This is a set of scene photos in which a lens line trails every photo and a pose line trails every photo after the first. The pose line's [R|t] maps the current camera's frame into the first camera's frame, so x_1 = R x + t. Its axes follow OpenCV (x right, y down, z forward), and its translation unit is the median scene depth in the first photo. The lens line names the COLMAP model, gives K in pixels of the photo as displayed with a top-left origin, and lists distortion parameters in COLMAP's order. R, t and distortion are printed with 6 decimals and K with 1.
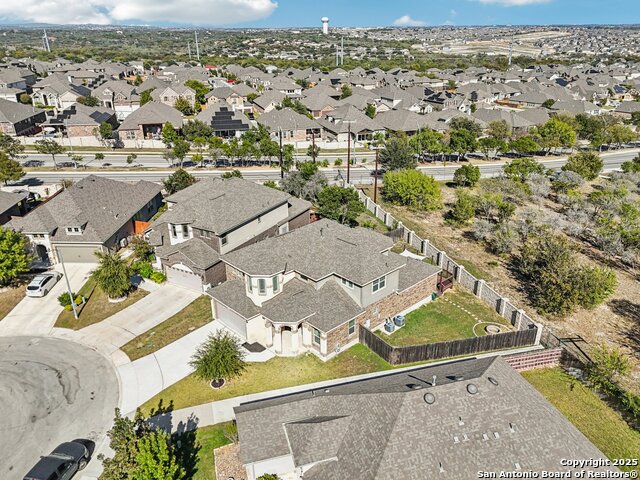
lens RADIAL K [[484.2, 0, 311.9], [0, 484.2, 241.6], [0, 0, 1]] dist [0.064803, -0.056538]
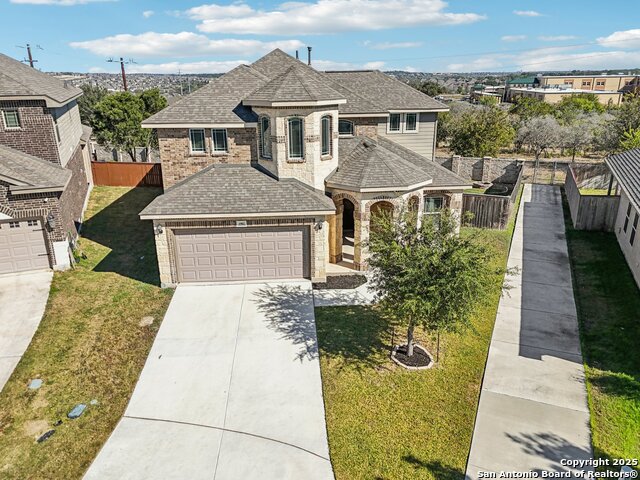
lens RADIAL K [[484.2, 0, 311.9], [0, 484.2, 241.6], [0, 0, 1]] dist [0.064803, -0.056538]
pose [[0.644977, -0.249856, 0.722202, -0.330127], [0.307027, 0.950138, 0.054518, 0.114845], [-0.699814, 0.186573, 0.689530, 0.542828]]
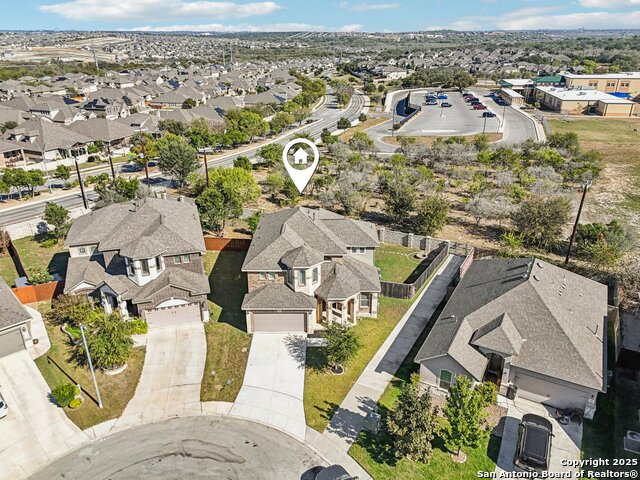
lens RADIAL K [[484.2, 0, 311.9], [0, 484.2, 241.6], [0, 0, 1]] dist [0.064803, -0.056538]
pose [[0.704961, -0.276188, 0.653261, -0.576691], [0.282323, 0.954222, 0.098763, -0.062806], [-0.650633, 0.114806, 0.750664, 0.150729]]
